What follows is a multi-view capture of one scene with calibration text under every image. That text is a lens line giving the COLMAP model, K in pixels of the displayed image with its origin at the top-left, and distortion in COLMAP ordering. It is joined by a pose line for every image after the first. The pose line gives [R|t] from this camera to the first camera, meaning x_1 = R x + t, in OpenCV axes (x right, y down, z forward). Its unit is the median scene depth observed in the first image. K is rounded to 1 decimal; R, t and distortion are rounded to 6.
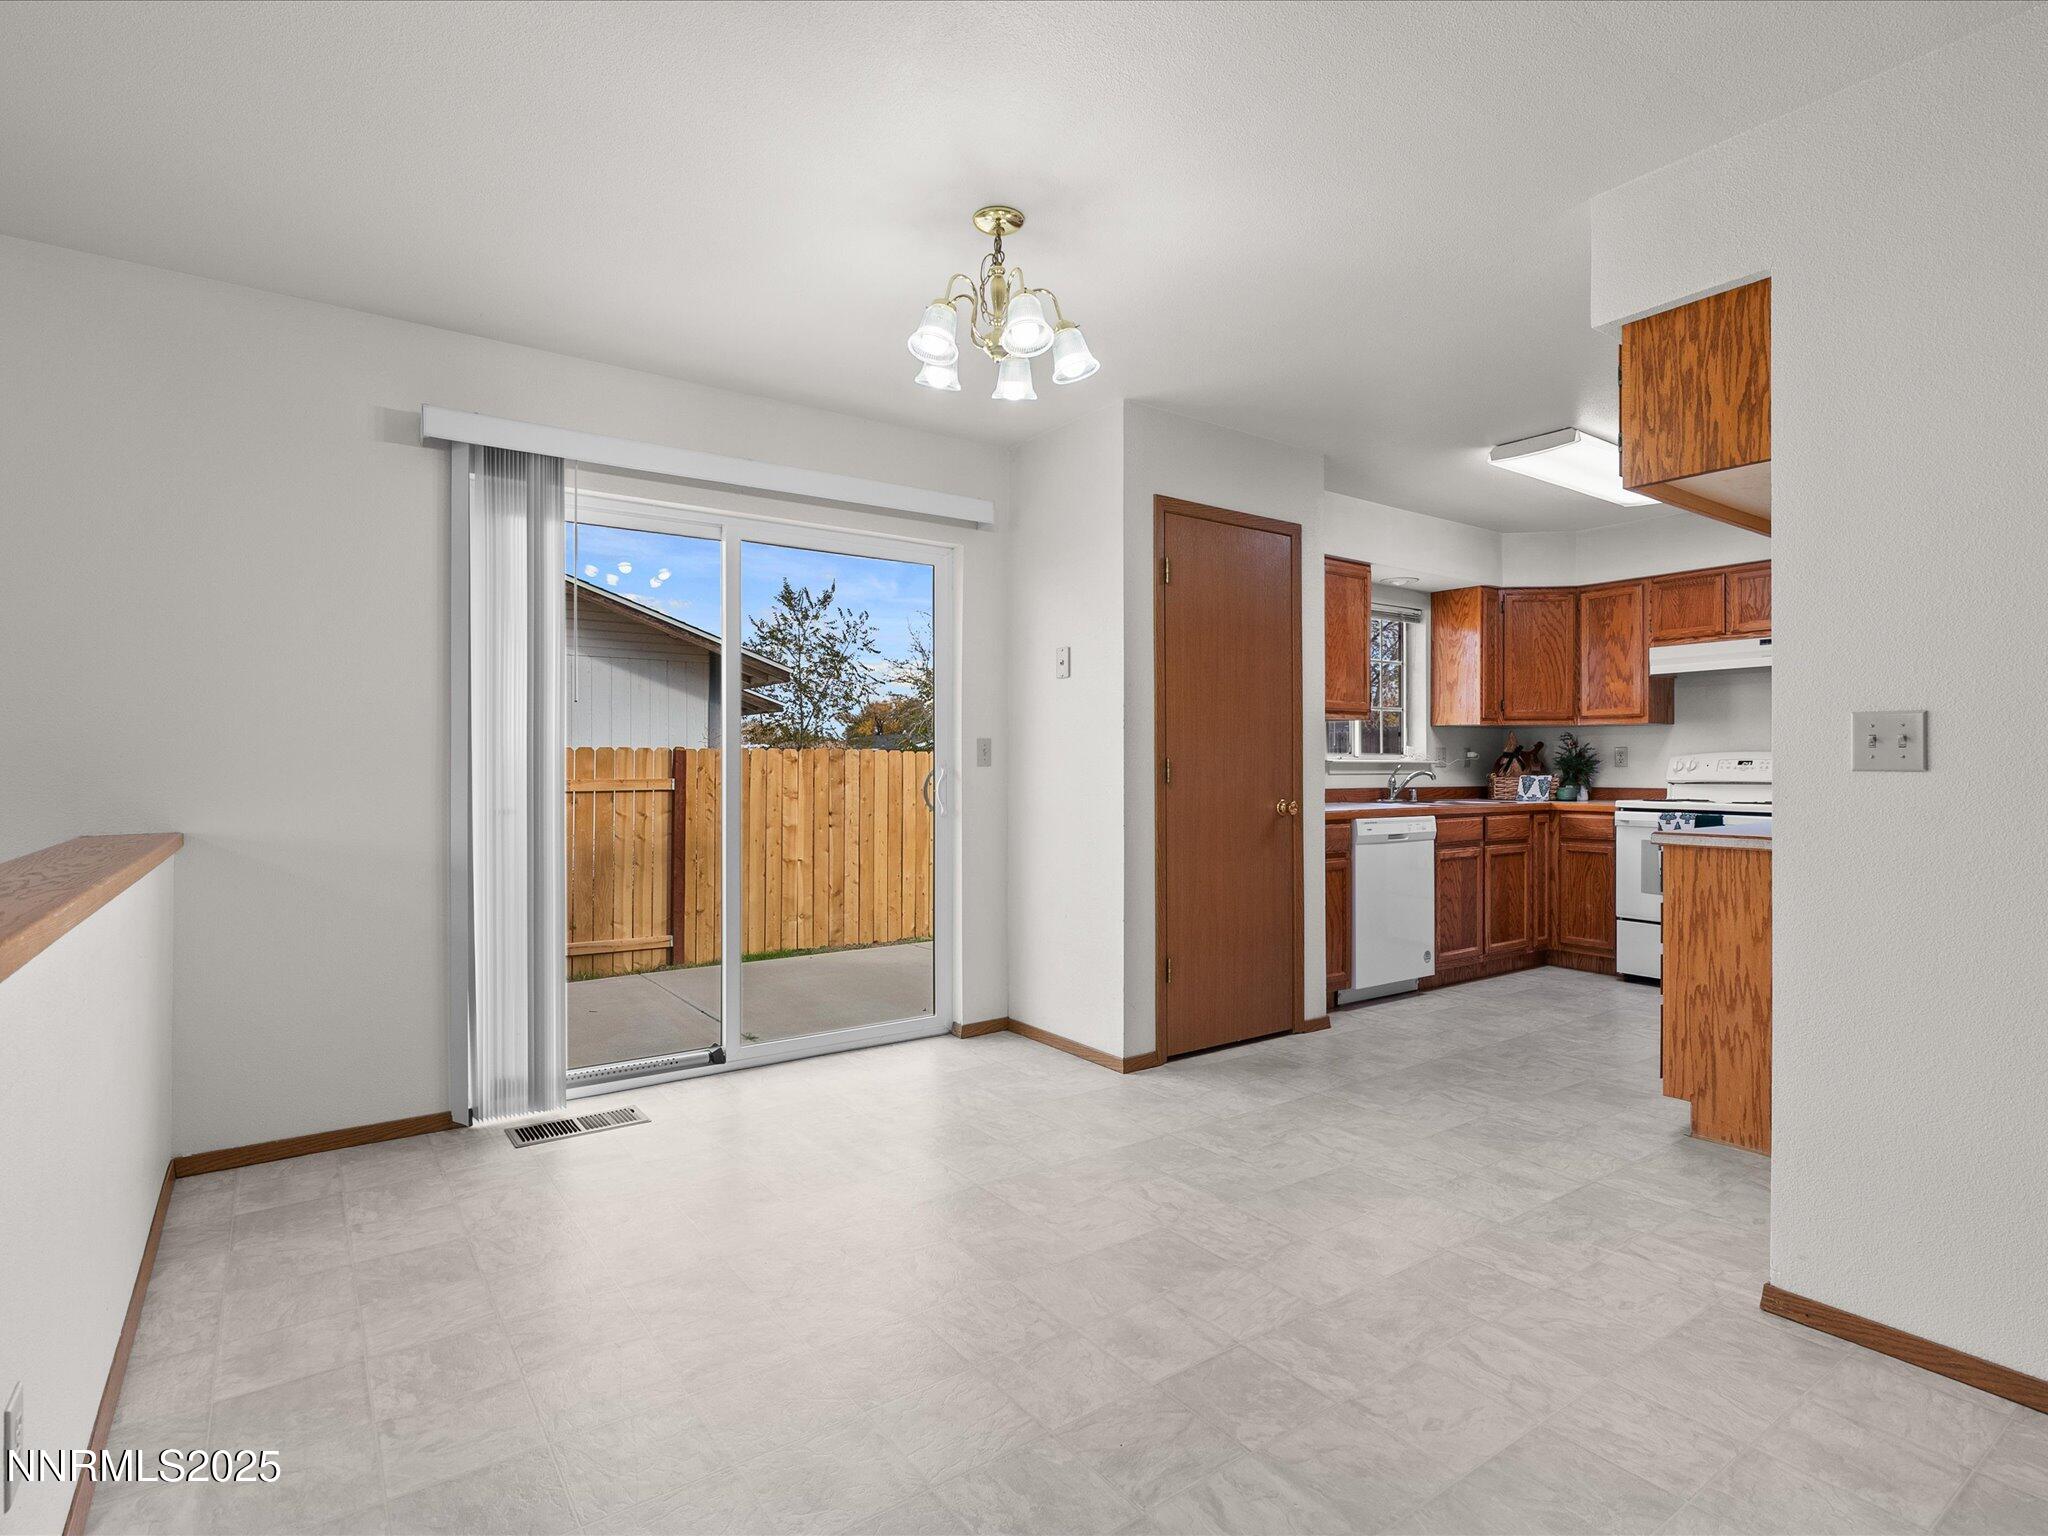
lens RADIAL K [[1050.2, 0, 1053.9], [0, 1050.2, 759.3], [0, 0, 1]] dist [0.000403, 0.000252]
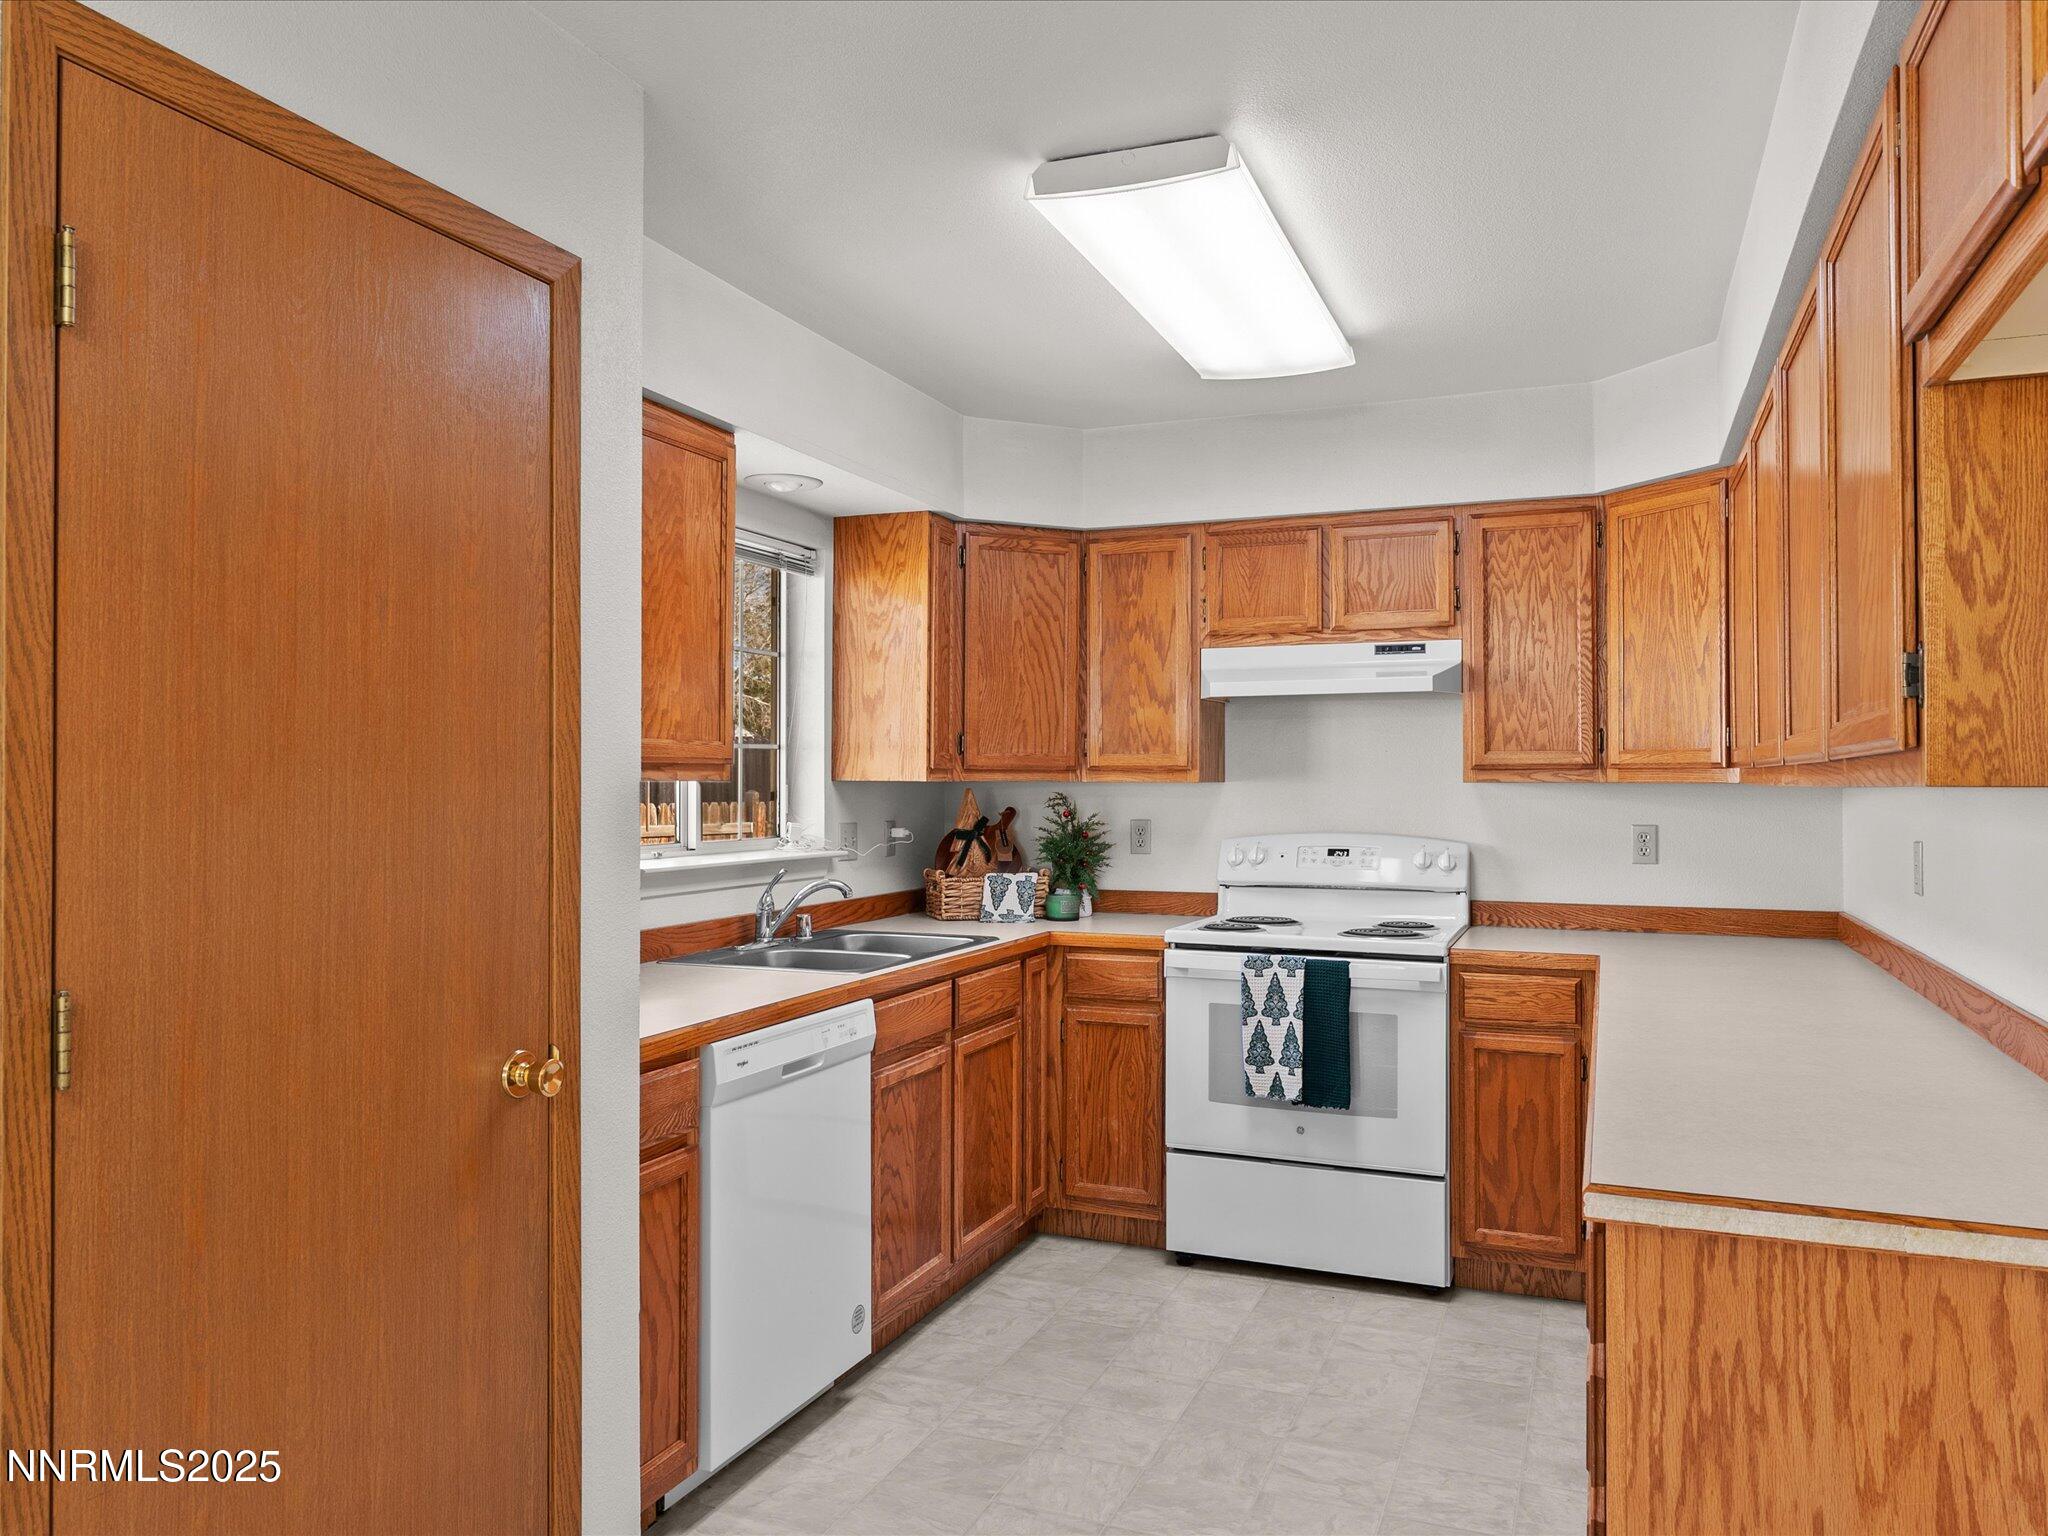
lens RADIAL K [[1534.9, 0, 1029.2], [0, 1534.9, 780.8], [0, 0, 1]] dist [0.003840, -0.002705]
pose [[0.866090, 0.006617, 0.499843, 0.076440], [-0.007012, 0.999975, -0.001089, -0.033841], [-0.499838, -0.002561, 0.866115, 0.333866]]
